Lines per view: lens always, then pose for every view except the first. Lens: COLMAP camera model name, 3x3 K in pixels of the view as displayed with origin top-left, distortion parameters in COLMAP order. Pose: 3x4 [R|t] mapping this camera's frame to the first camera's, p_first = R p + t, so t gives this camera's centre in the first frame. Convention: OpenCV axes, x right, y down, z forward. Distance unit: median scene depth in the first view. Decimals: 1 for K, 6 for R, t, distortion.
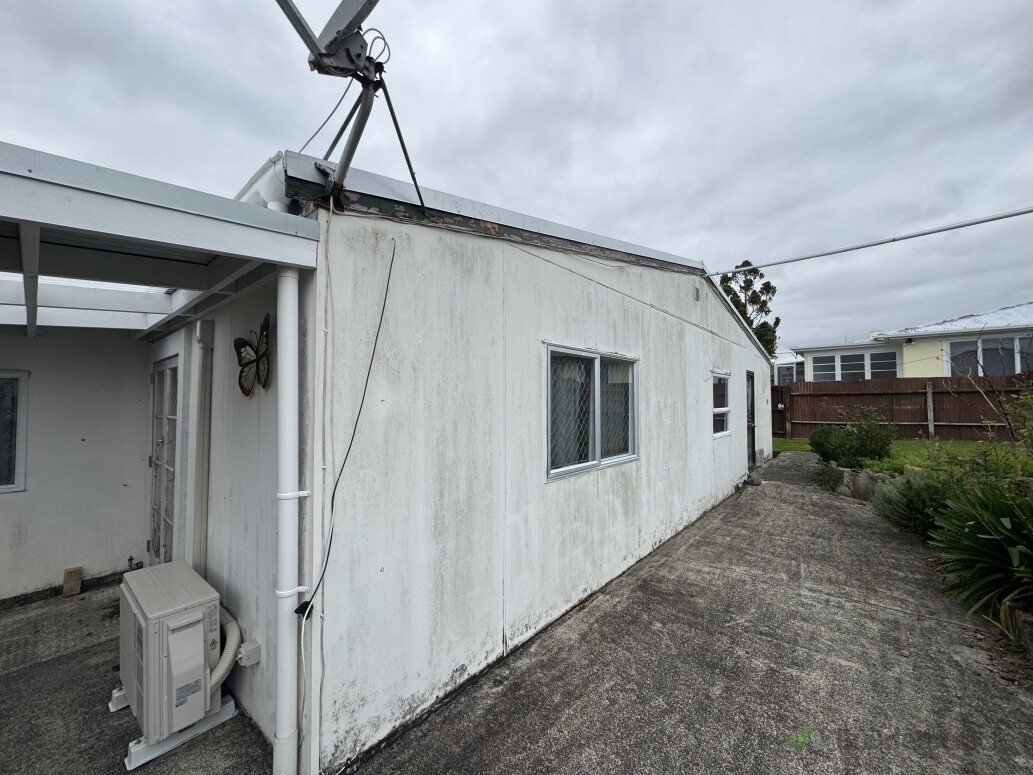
lens RADIAL K [[416.1, 0, 516.5], [0, 416.1, 387.5], [0, 0, 1]] dist [-0.001080, -0.000152]
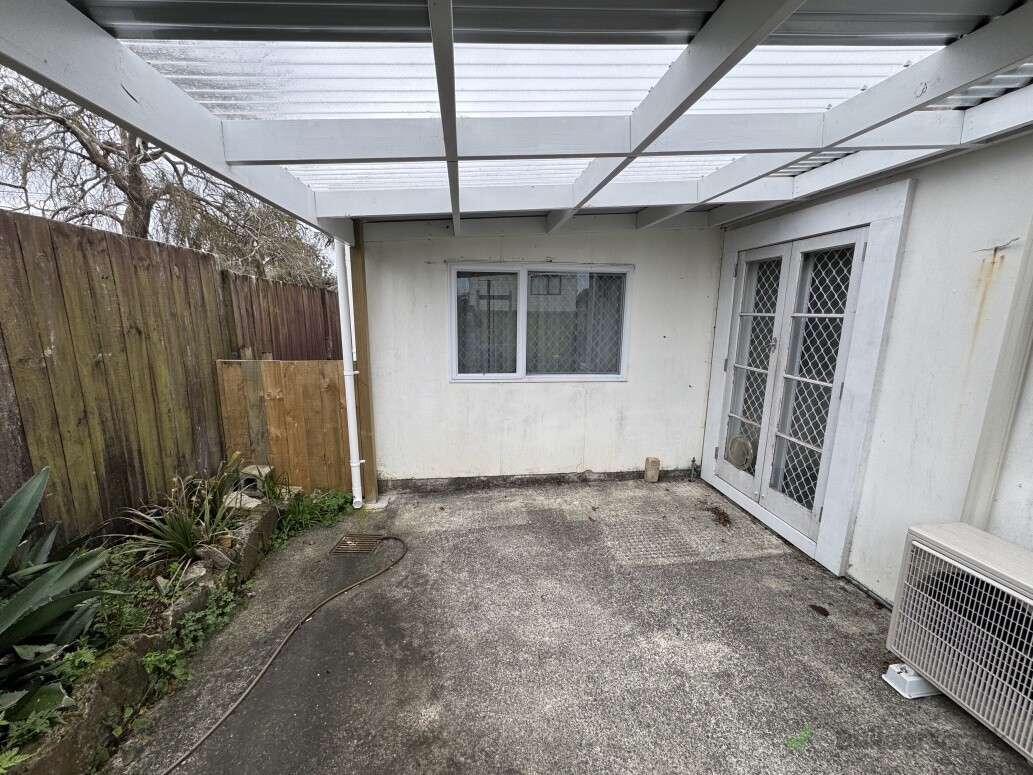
lens RADIAL K [[416.1, 0, 516.5], [0, 416.1, 387.5], [0, 0, 1]] dist [-0.001080, -0.000152]
pose [[0.740427, 0.140133, -0.657367, -0.646674], [0.006473, 0.976493, 0.215453, 0.029513], [0.672106, -0.163783, 0.722114, 0.031545]]
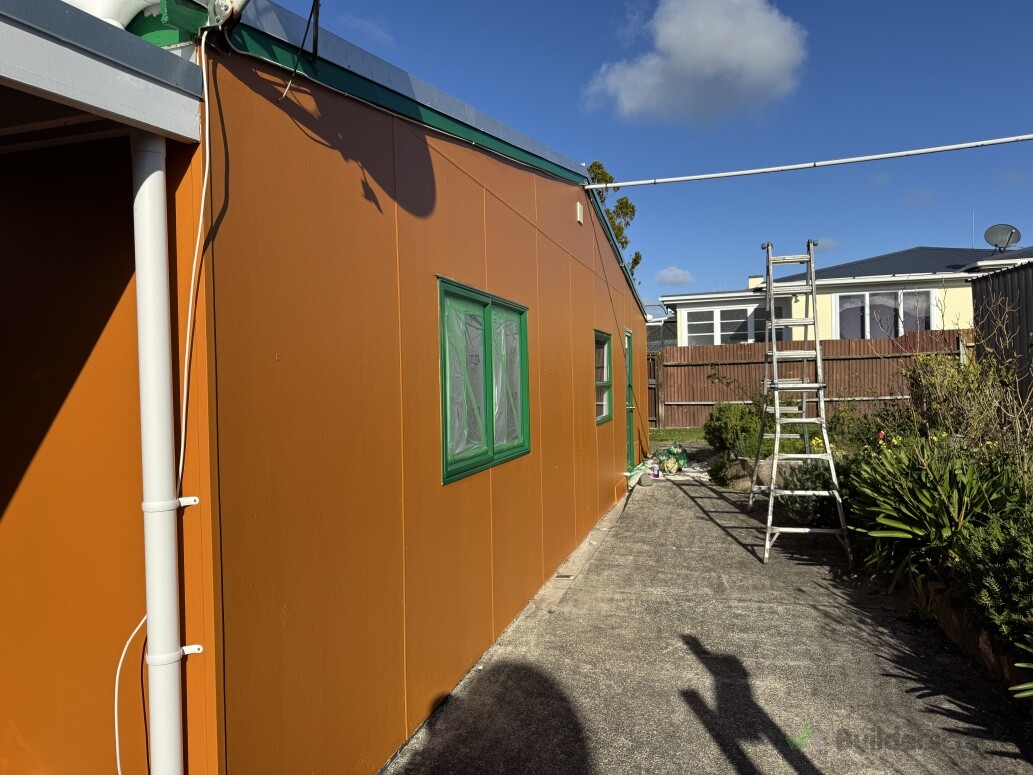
lens RADIAL K [[730.4, 0, 516.5], [0, 730.4, 387.5], [0, 0, 1]] dist [0.109197, -0.217481]
pose [[0.914918, -0.022026, 0.403038, -0.234192], [0.007243, 0.999245, 0.038165, 0.020295], [-0.403575, -0.031999, 0.914387, -0.105945]]
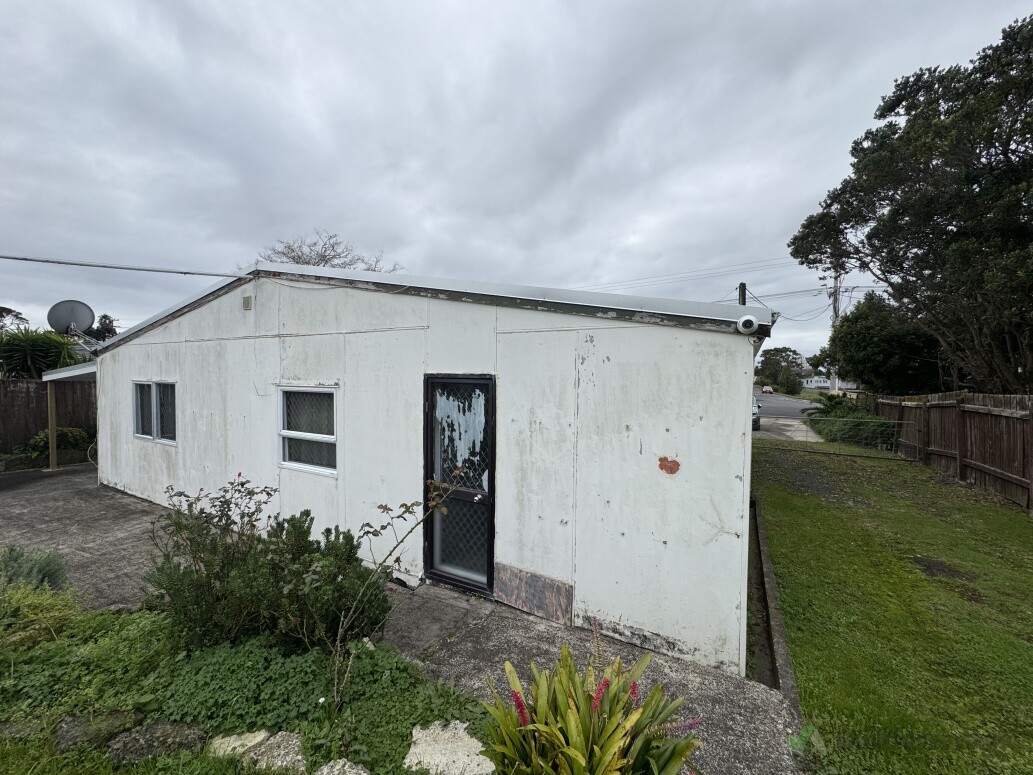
lens RADIAL K [[416.1, 0, 516.5], [0, 416.1, 387.5], [0, 0, 1]] dist [-0.001080, -0.000152]
pose [[0.188020, 0.039502, -0.981370, 2.266987], [0.022250, 0.998763, 0.044465, -0.098706], [0.981913, -0.030196, 0.186909, 2.178416]]
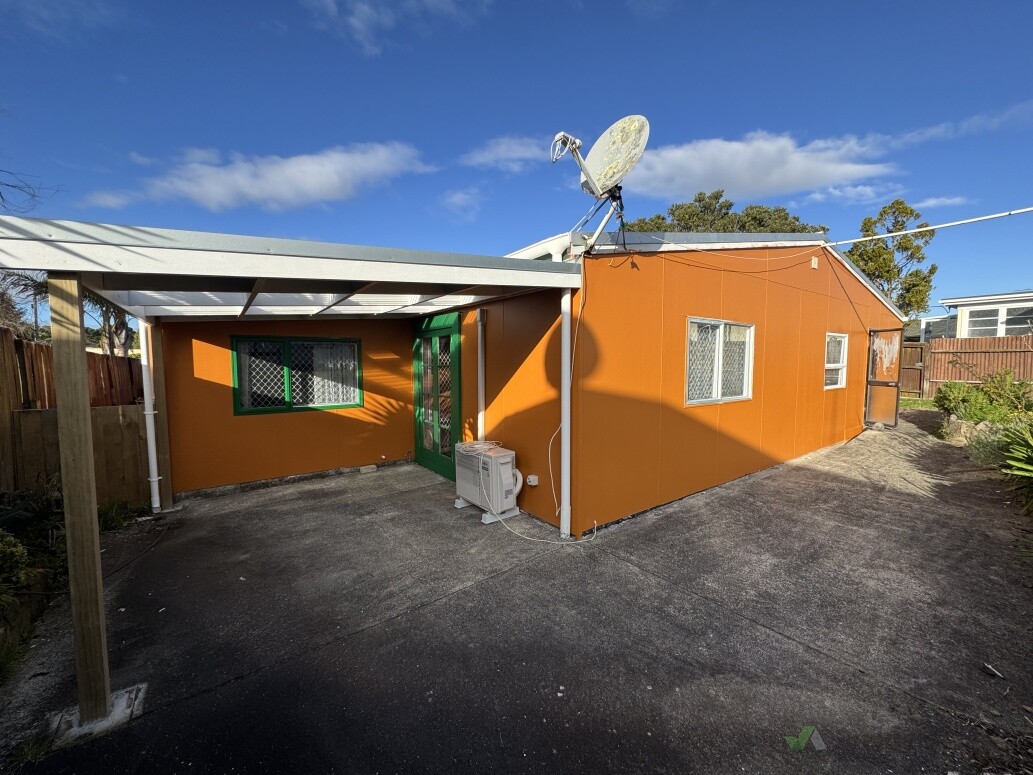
lens RADIAL K [[416.1, 0, 516.5], [0, 416.1, 387.5], [0, 0, 1]] dist [-0.001080, -0.000152]
pose [[0.972684, 0.015581, -0.231609, -0.142581], [0.006742, 0.995428, 0.095280, 0.001075], [0.232034, -0.094239, 0.968132, -0.505667]]
